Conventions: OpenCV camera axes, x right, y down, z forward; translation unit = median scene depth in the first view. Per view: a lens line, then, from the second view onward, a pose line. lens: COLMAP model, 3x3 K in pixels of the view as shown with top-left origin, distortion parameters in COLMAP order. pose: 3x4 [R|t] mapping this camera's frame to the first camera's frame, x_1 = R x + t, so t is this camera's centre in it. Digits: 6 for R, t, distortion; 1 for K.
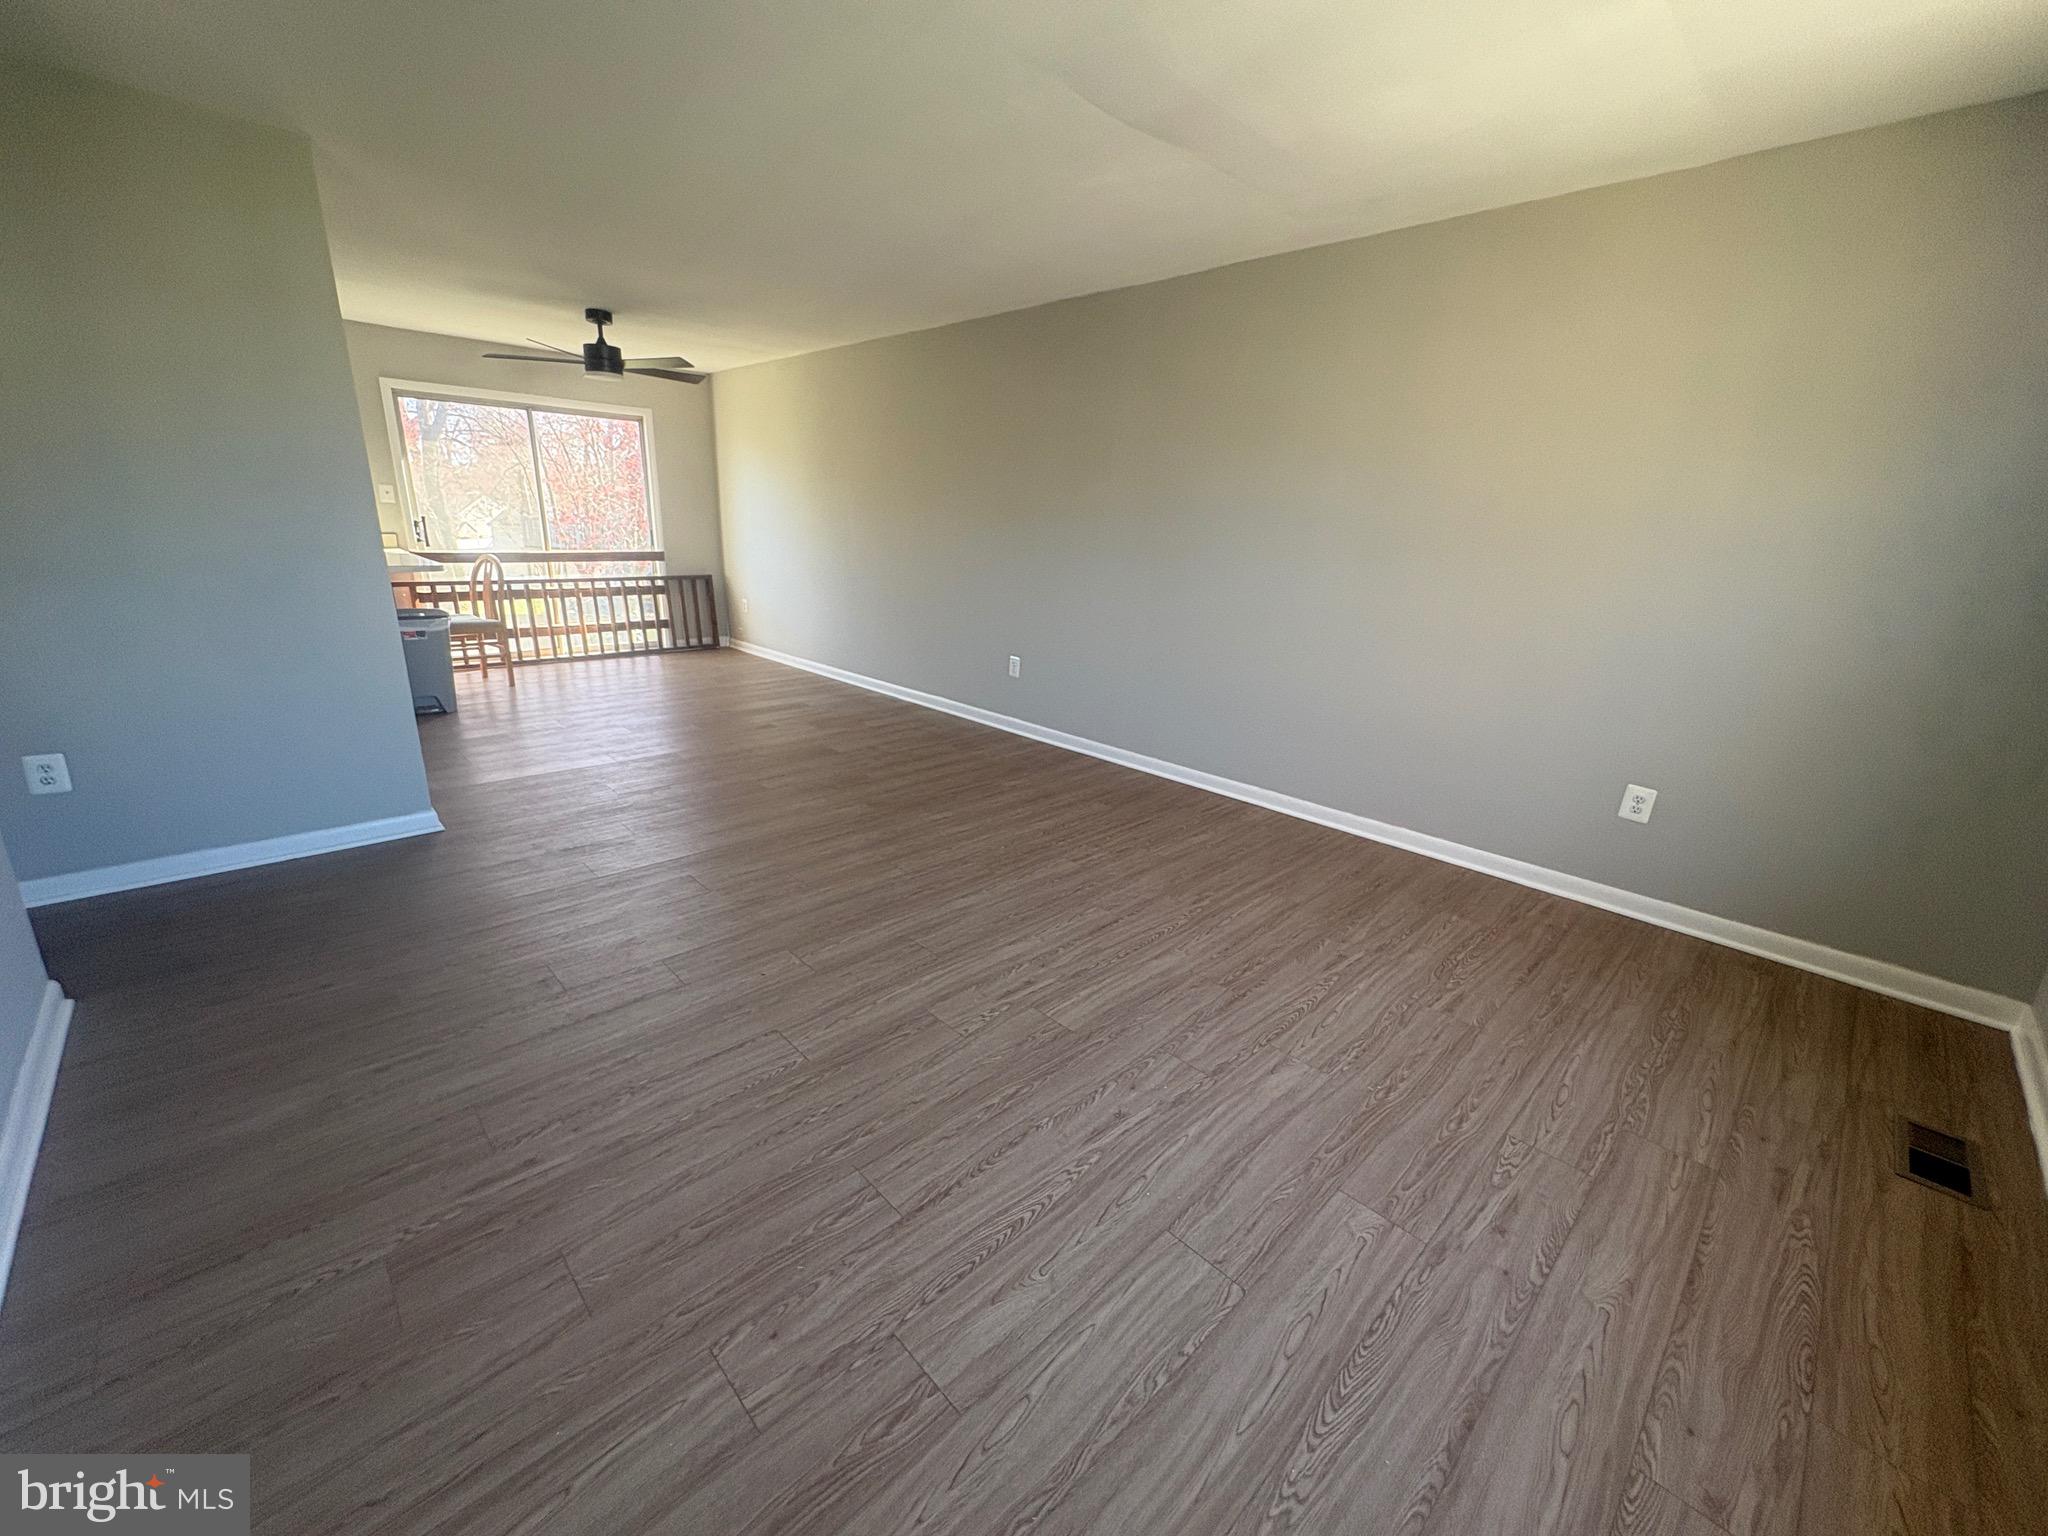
lens RADIAL K [[820.6, 0, 1025.0], [0, 820.6, 765.2], [0, 0, 1]] dist [-0.001142, -0.000219]
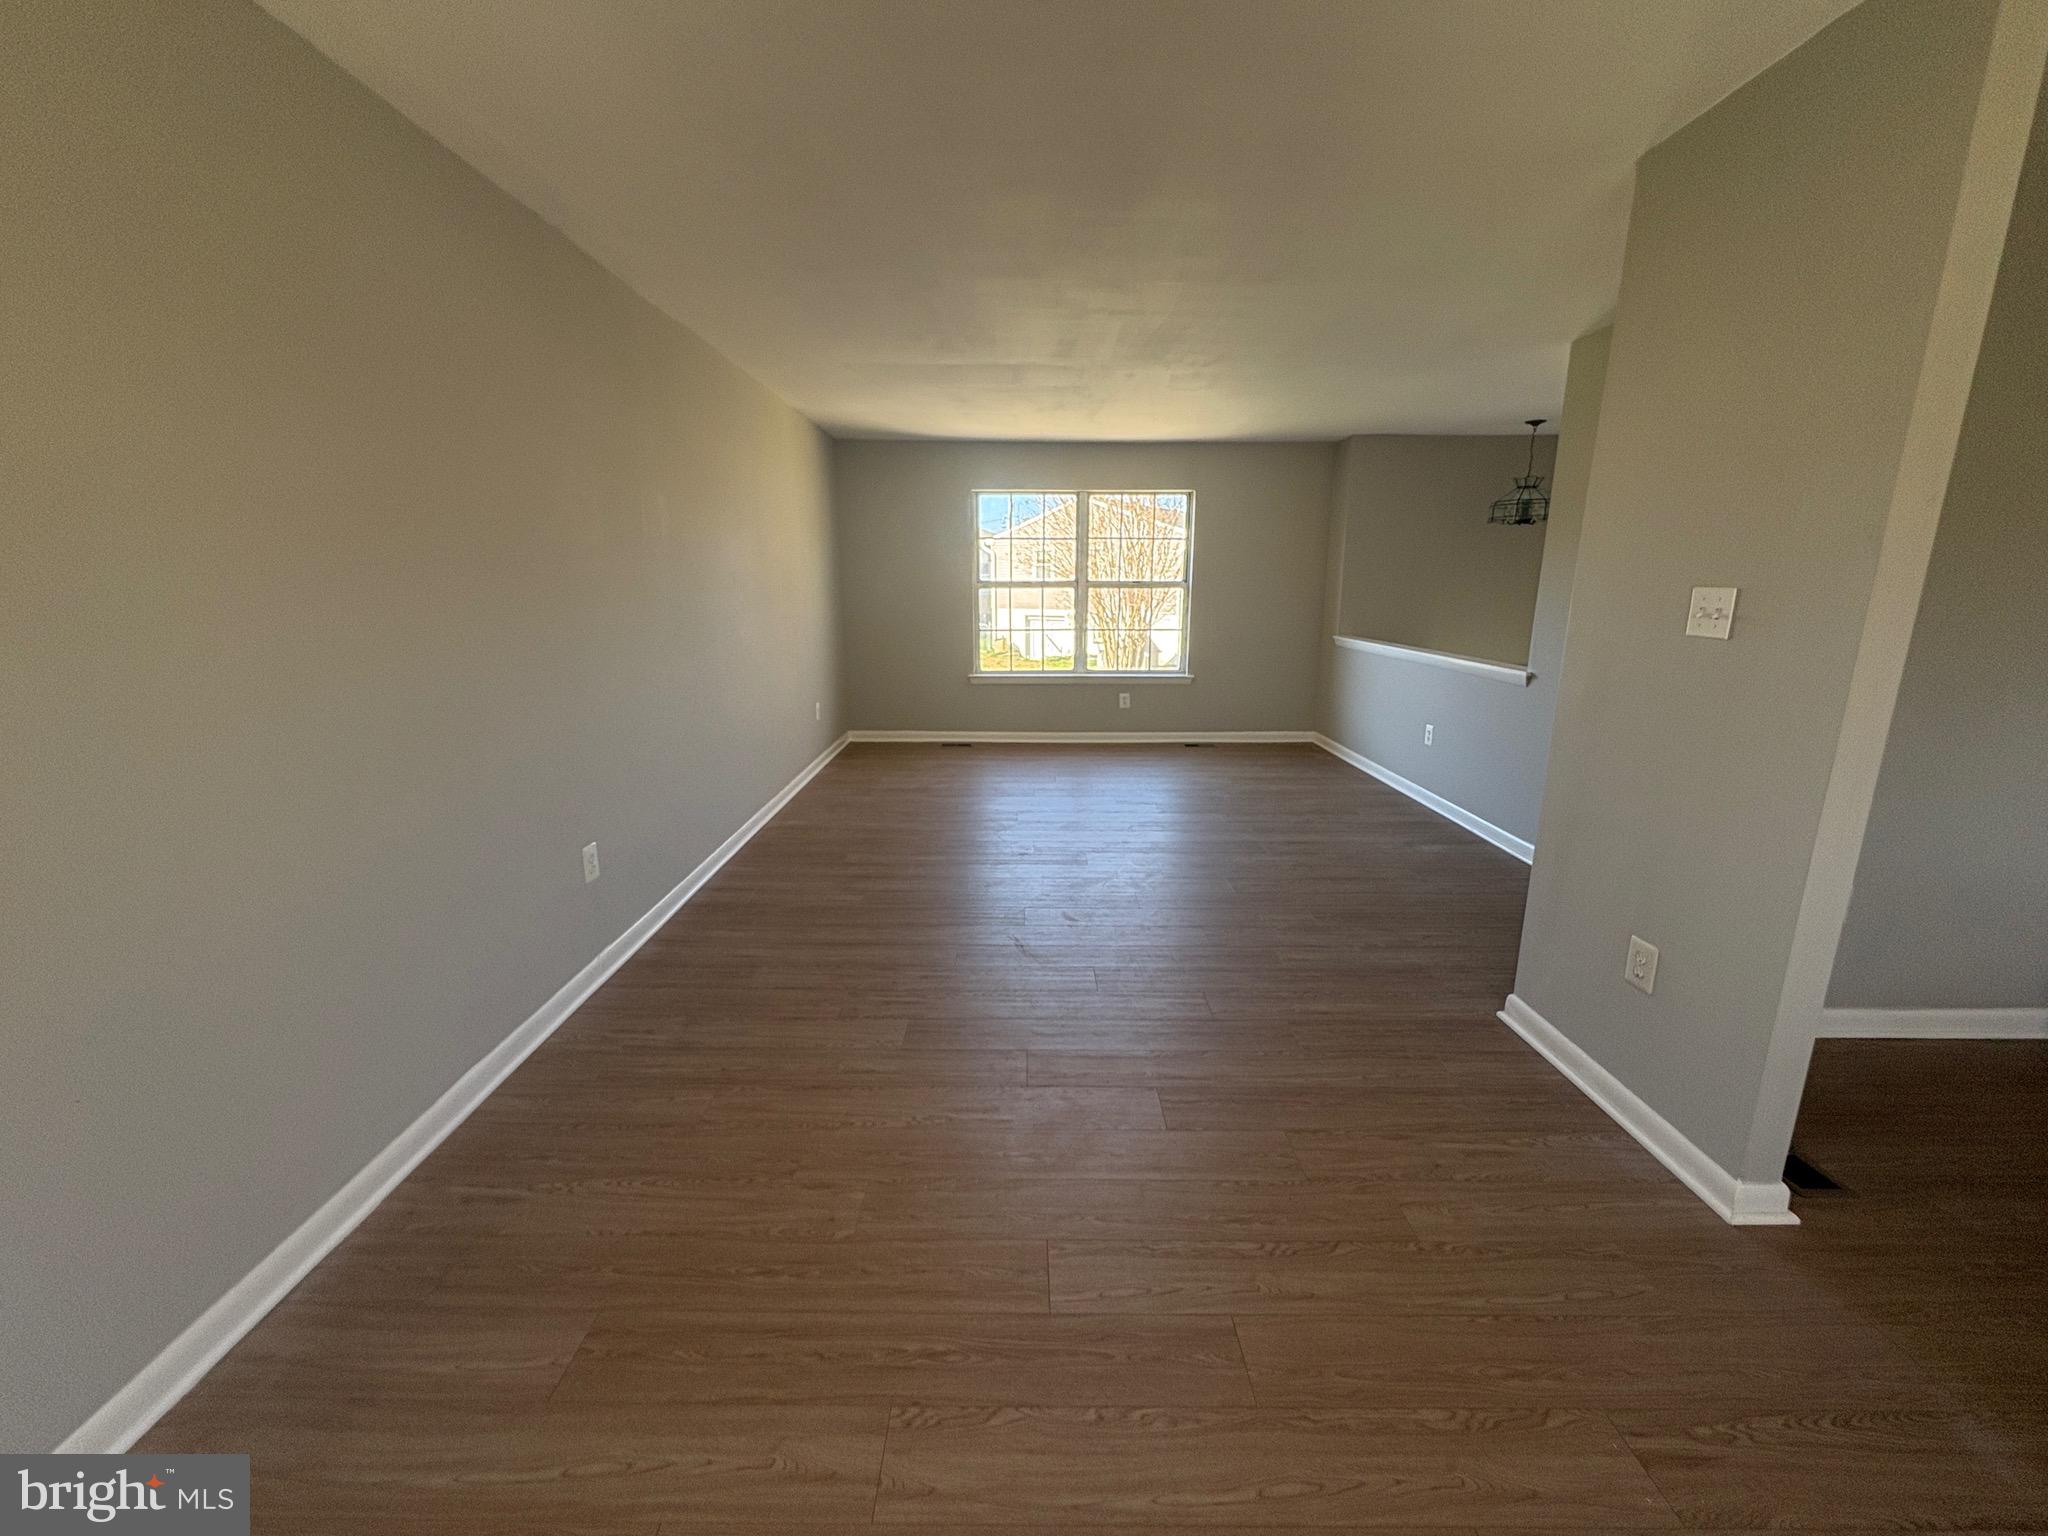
lens RADIAL K [[820.6, 0, 1025.0], [0, 820.6, 765.2], [0, 0, 1]] dist [-0.001142, -0.000219]
pose [[-0.727673, -0.190800, 0.658853, -0.994765], [0.169511, 0.880718, 0.442268, -0.648213], [-0.664648, 0.433510, -0.608533, 1.967478]]
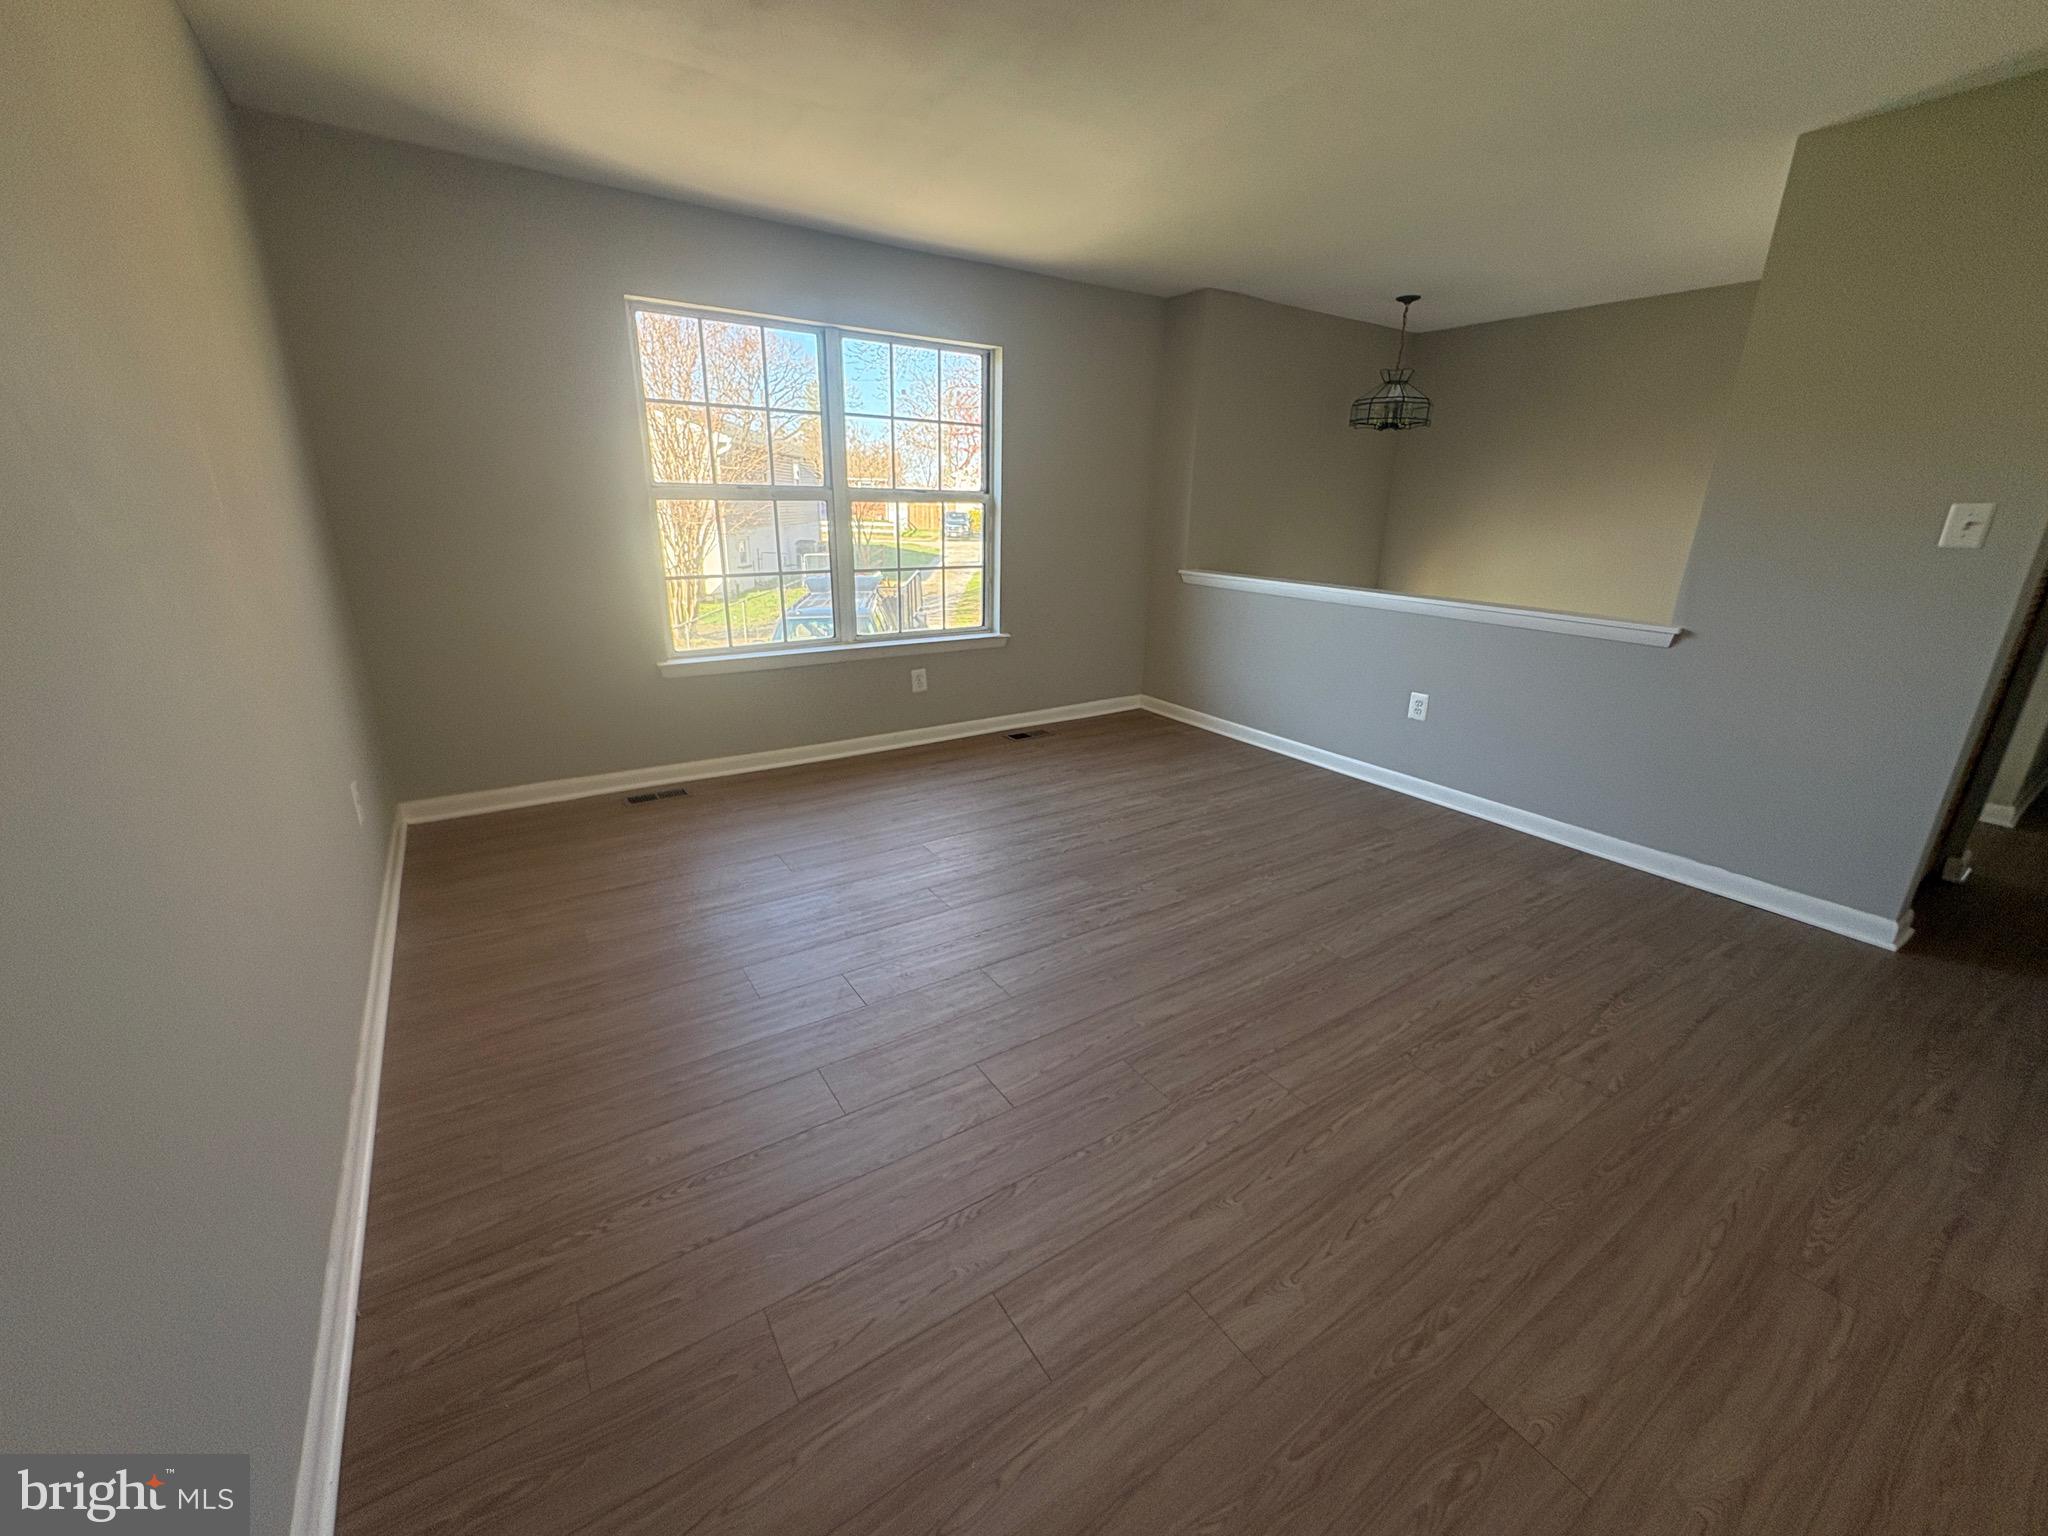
lens RADIAL K [[823.7, 0, 1019.3], [0, 823.7, 764.2], [0, 0, 1]] dist [0.000821, -0.000473]
pose [[-0.984246, -0.107069, 0.140699, -0.017992], [-0.007477, 0.820280, 0.571913, -0.466661], [-0.176647, 0.561851, -0.808158, 1.547432]]
